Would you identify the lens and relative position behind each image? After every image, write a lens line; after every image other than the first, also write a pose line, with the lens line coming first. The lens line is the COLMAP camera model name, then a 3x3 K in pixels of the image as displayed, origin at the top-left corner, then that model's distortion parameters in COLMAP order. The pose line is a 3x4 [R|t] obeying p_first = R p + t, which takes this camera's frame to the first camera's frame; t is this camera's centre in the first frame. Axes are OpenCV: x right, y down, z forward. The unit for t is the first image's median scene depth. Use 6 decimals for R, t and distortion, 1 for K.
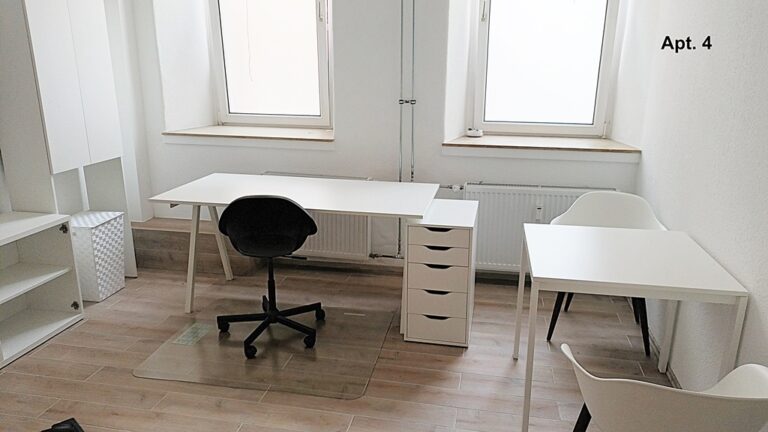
lens RADIAL K [[565.7, 0, 384.0], [0, 565.7, 216.0], [0, 0, 1]] dist [0.046093, -0.053074]
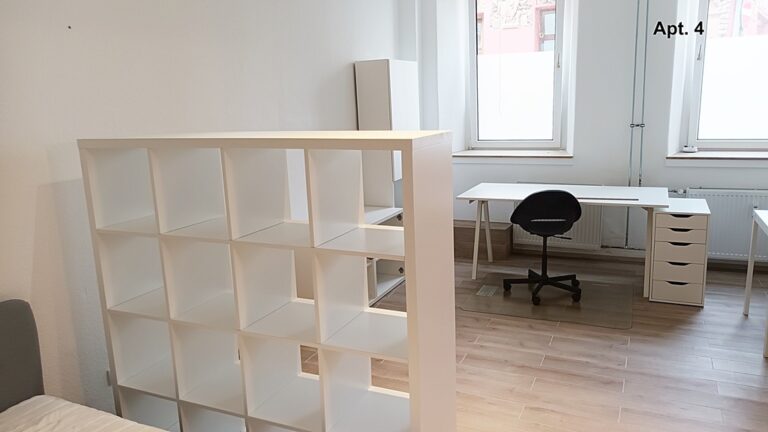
lens RADIAL K [[565.7, 0, 384.0], [0, 565.7, 216.0], [0, 0, 1]] dist [0.046093, -0.053074]
pose [[0.971410, 0.003254, -0.237387, -0.239475], [-0.017639, 0.998132, -0.058499, 0.103331], [0.236753, 0.061014, 0.969652, -0.436891]]
